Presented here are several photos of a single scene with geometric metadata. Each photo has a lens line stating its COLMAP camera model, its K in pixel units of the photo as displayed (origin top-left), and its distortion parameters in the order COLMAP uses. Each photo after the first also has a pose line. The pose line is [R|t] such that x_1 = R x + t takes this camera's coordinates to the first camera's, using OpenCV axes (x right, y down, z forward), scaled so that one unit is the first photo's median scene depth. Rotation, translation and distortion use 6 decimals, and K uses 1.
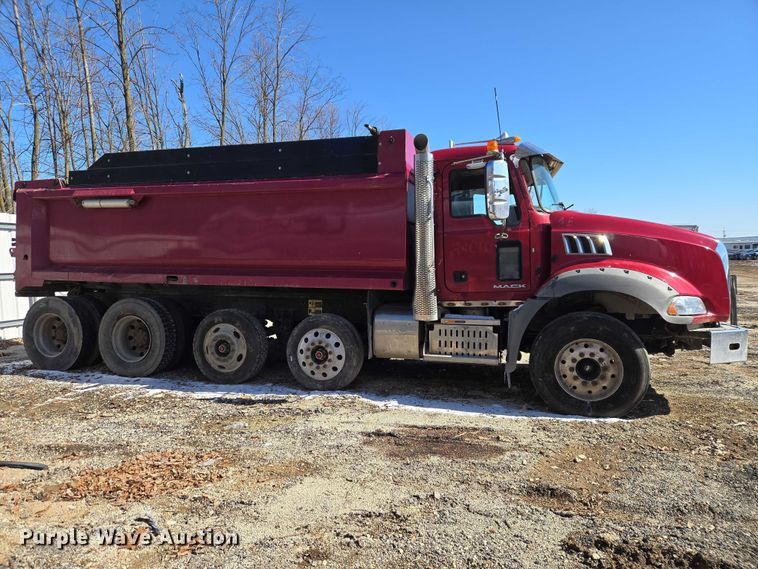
lens RADIAL K [[530.5, 0, 386.1], [0, 530.5, 297.2], [0, 0, 1]] dist [0.070296, -0.046576]
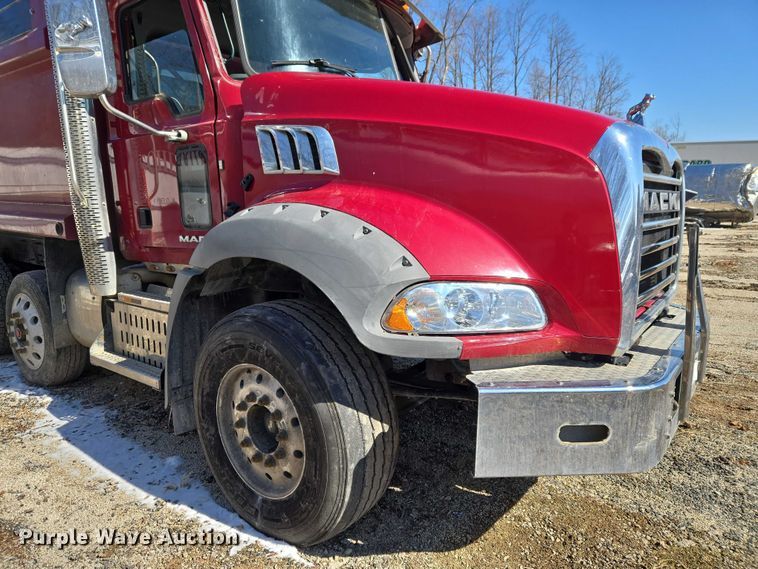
lens RADIAL K [[530.5, 0, 386.1], [0, 530.5, 297.2], [0, 0, 1]] dist [0.070296, -0.046576]
pose [[0.935032, 0.061771, -0.349142, 0.577071], [-0.014846, 0.990664, 0.135512, -0.037255], [0.354254, -0.121525, 0.927220, 0.576507]]
